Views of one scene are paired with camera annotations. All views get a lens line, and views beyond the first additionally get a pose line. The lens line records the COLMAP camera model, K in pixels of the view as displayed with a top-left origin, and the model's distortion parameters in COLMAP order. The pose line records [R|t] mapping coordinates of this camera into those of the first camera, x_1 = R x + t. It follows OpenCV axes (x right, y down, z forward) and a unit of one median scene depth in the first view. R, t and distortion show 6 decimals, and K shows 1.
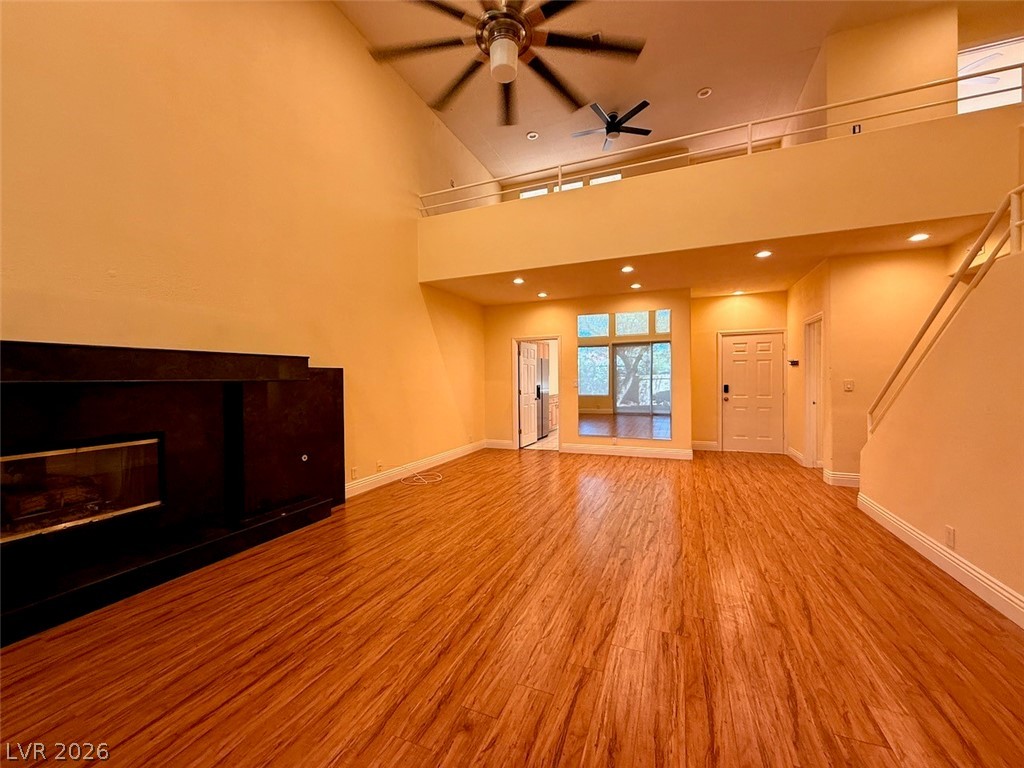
lens RADIAL K [[408.9, 0, 511.2], [0, 408.9, 384.6], [0, 0, 1]] dist [-0.000490, 0.000793]
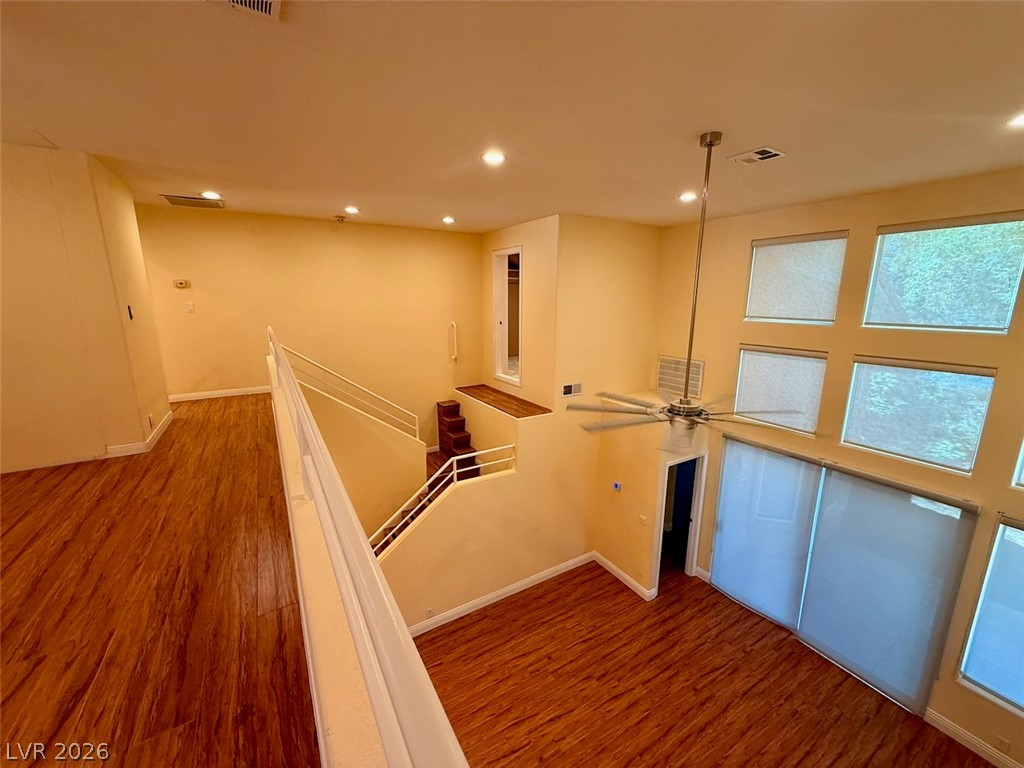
lens RADIAL K [[408.9, 0, 511.2], [0, 408.9, 383.8], [0, 0, 1]] dist [-0.000490, 0.000793]
pose [[-0.807480, -0.116228, 0.578332, -0.197313], [0.014764, 0.976108, 0.216783, -0.813726], [-0.589711, 0.183586, -0.786471, 1.502431]]
